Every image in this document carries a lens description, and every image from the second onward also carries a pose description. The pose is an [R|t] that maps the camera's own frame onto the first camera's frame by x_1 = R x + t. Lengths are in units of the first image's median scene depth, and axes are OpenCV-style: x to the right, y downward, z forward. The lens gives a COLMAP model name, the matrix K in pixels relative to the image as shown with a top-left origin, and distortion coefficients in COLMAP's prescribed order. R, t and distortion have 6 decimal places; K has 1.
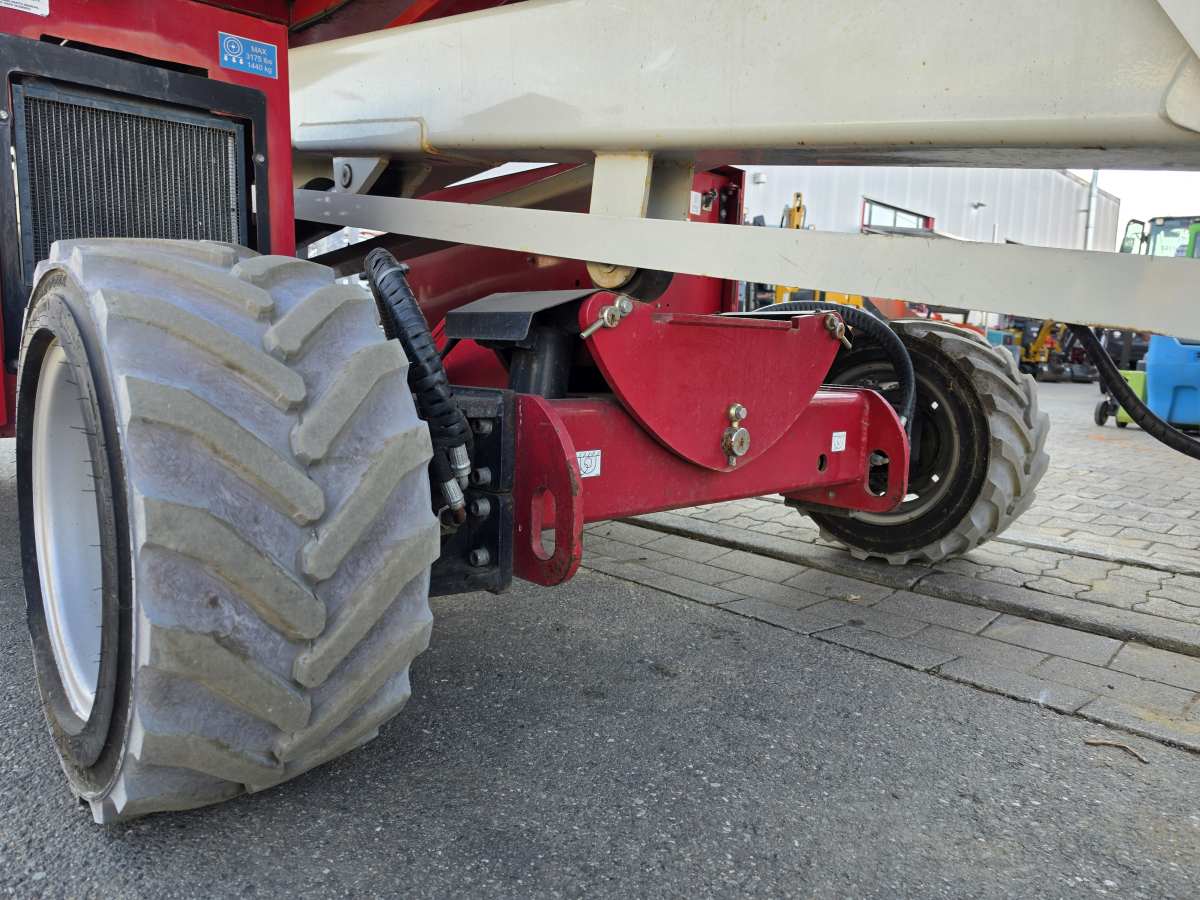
lens RADIAL K [[848.8, 0, 605.6], [0, 848.8, 446.2], [0, 0, 1]] dist [-0.005005, -0.013146]
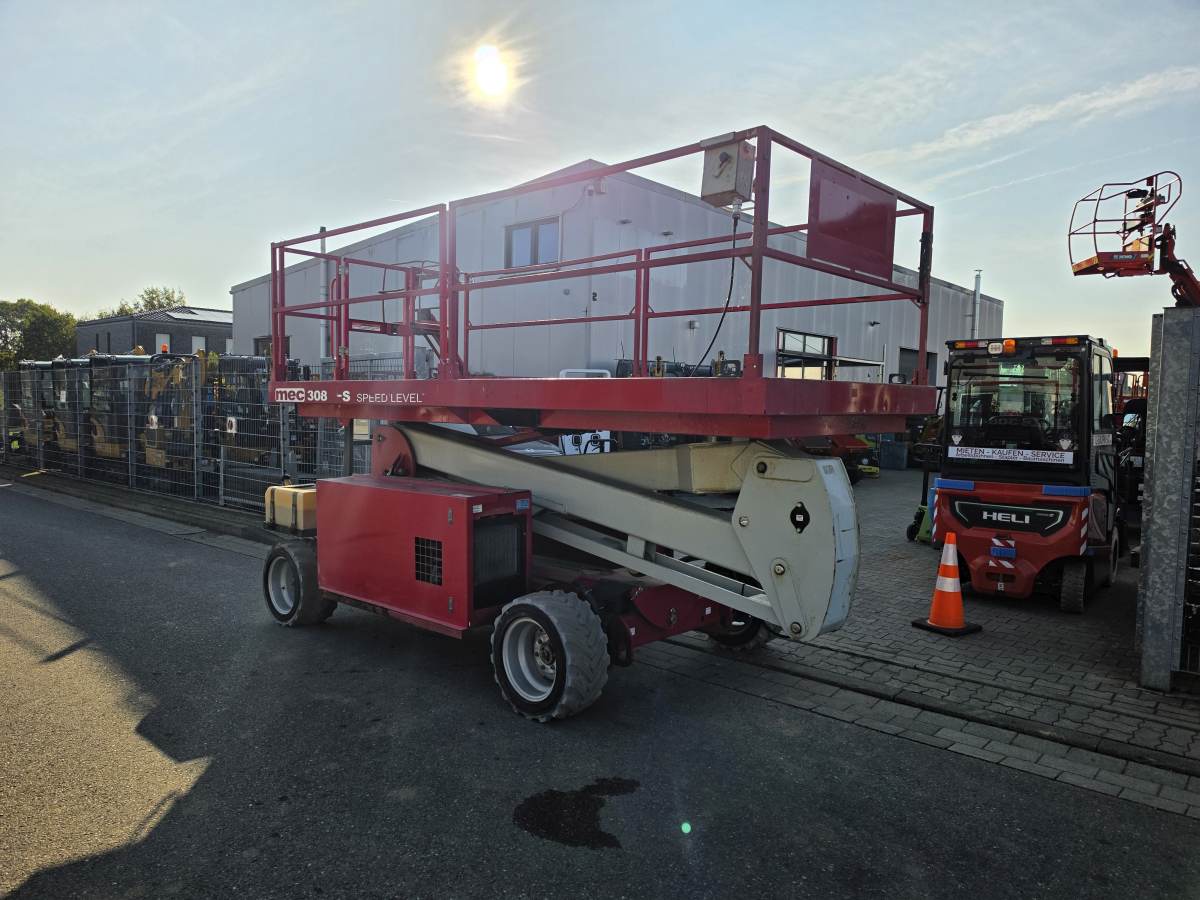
lens RADIAL K [[848.8, 0, 597.0], [0, 848.8, 459.4], [0, 0, 1]] dist [-0.005005, -0.013146]
pose [[0.998525, -0.016678, 0.051664, -0.205399], [0.019161, 0.998666, -0.047942, -0.325016], [-0.050796, 0.048862, 0.997513, -1.576386]]
